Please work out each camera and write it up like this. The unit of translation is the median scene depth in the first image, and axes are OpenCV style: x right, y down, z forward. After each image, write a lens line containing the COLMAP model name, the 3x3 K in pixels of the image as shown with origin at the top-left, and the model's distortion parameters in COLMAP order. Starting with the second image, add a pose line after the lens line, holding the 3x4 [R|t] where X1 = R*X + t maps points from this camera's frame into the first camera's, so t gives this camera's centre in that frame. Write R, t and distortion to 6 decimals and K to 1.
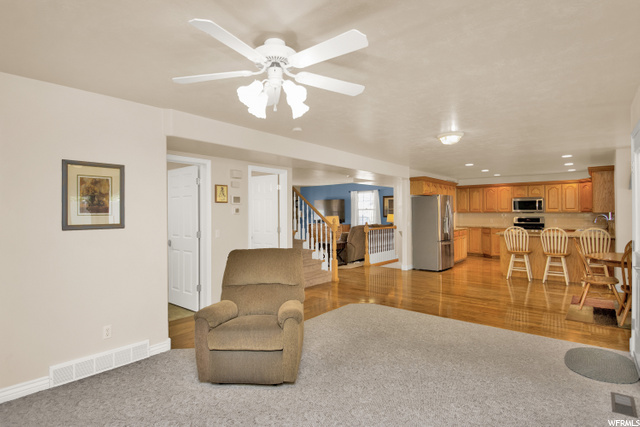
lens RADIAL K [[329.9, 0, 314.7], [0, 329.9, 209.2], [0, 0, 1]] dist [0.004350, -0.015491]
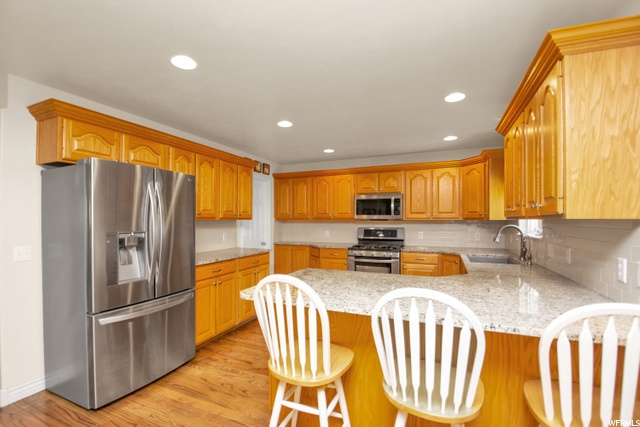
lens RADIAL K [[295.5, 0, 306.7], [0, 295.5, 216.7], [0, 0, 1]] dist [0.006021, -0.005196]
pose [[0.963916, 0.008377, 0.266076, 0.395989], [-0.007530, 0.999963, -0.004206, 0.007709], [-0.266102, 0.002050, 0.963943, 0.548922]]
